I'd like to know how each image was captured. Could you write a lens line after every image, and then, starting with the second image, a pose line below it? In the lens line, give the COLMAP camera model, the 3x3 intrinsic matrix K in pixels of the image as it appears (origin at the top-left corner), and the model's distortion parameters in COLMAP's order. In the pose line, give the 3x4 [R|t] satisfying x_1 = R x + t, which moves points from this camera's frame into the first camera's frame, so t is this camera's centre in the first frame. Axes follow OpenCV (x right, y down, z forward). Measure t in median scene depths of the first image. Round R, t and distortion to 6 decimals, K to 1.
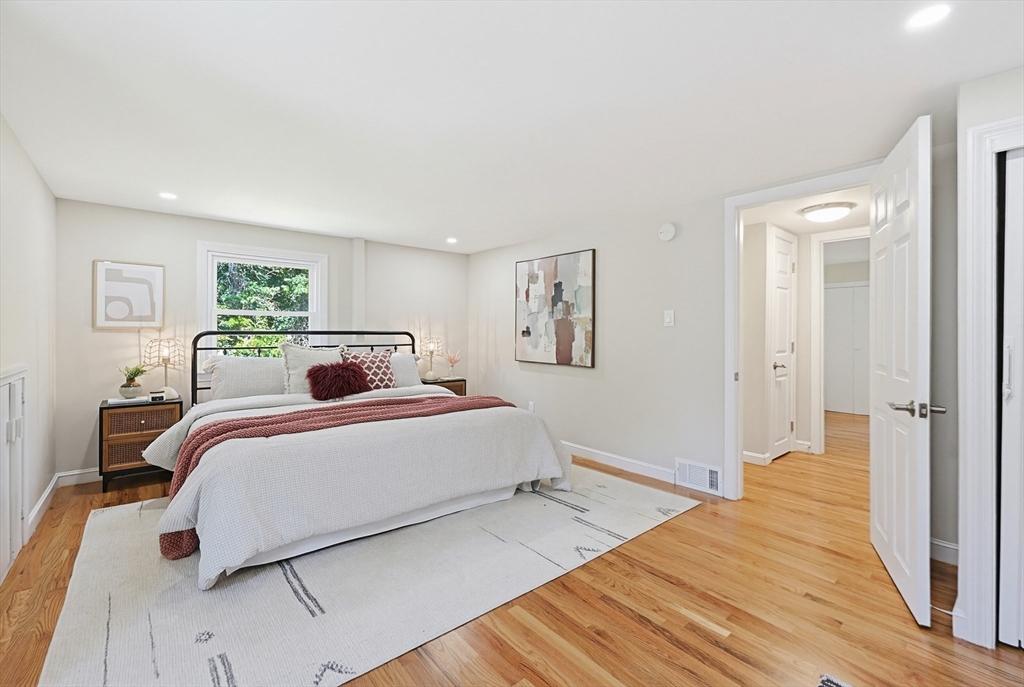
lens RADIAL K [[449.1, 0, 513.7], [0, 449.1, 329.7], [0, 0, 1]] dist [-0.000654, -0.000055]
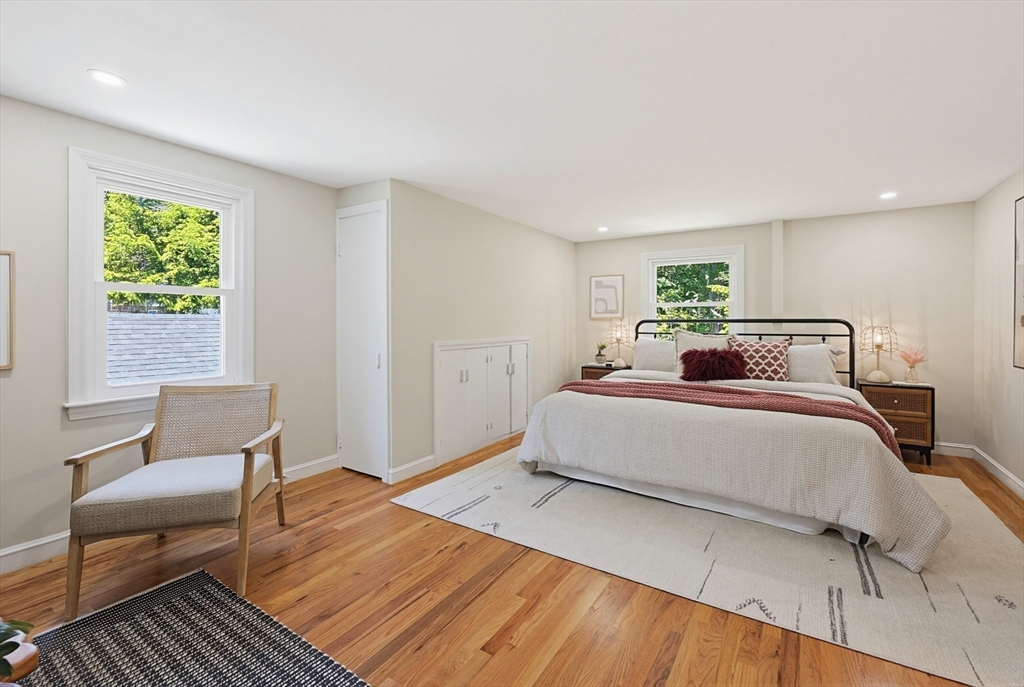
lens RADIAL K [[435.5, 0, 512.0], [0, 435.5, 323.1], [0, 0, 1]] dist [0.000307, -0.000078]
pose [[0.296743, 0.000259, -0.954957, 0.449868], [0.005252, 0.999984, 0.001903, 0.008119], [0.954943, -0.005580, 0.296737, 0.241720]]
